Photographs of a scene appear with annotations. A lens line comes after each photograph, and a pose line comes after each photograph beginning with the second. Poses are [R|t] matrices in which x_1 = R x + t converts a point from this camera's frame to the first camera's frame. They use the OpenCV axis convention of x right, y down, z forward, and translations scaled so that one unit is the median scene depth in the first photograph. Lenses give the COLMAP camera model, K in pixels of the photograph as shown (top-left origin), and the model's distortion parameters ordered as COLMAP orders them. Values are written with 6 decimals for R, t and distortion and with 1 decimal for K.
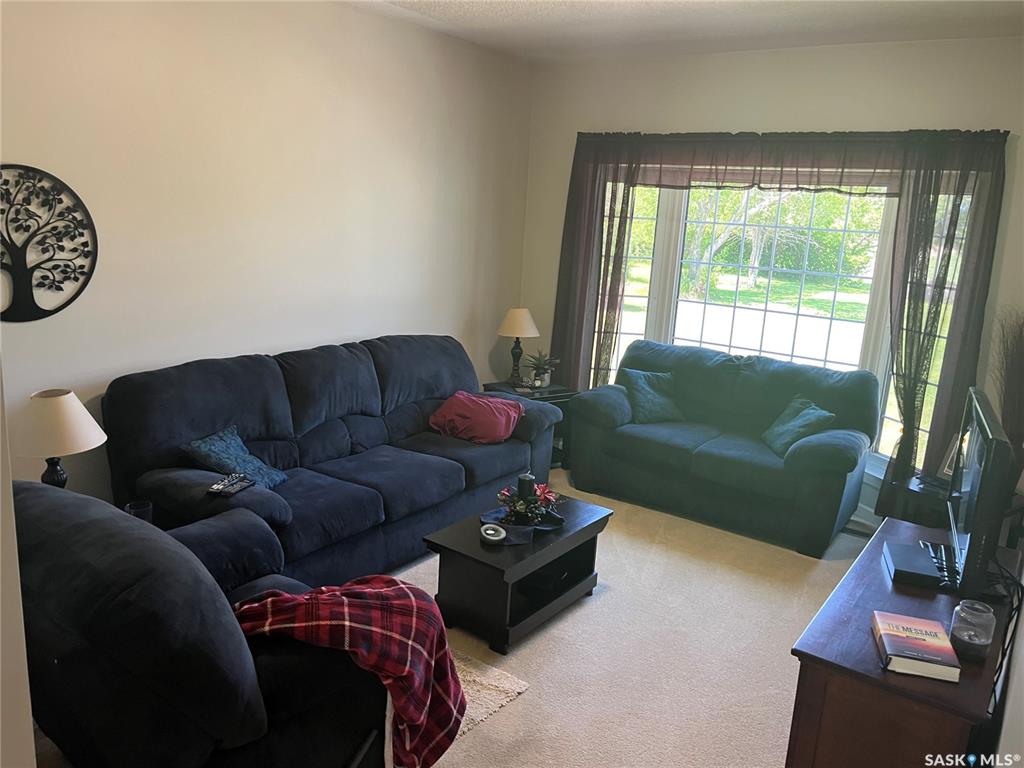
lens RADIAL K [[773.8, 0, 512.0], [0, 773.8, 384.0], [0, 0, 1]] dist [0.083973, -0.110503]
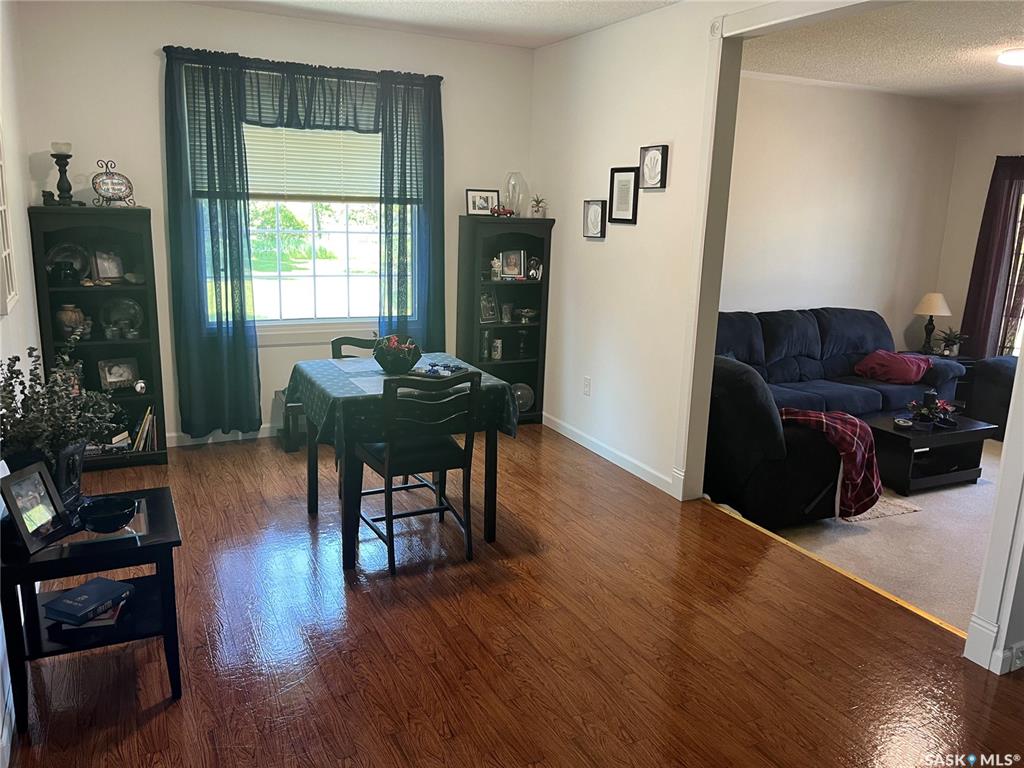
lens RADIAL K [[773.8, 0, 512.0], [0, 773.8, 384.0], [0, 0, 1]] dist [0.083973, -0.110503]
pose [[0.884125, 0.070391, -0.461917, 0.002452], [-0.079217, 0.996857, 0.000284, 0.130438], [0.460486, 0.036341, 0.886923, -0.568761]]
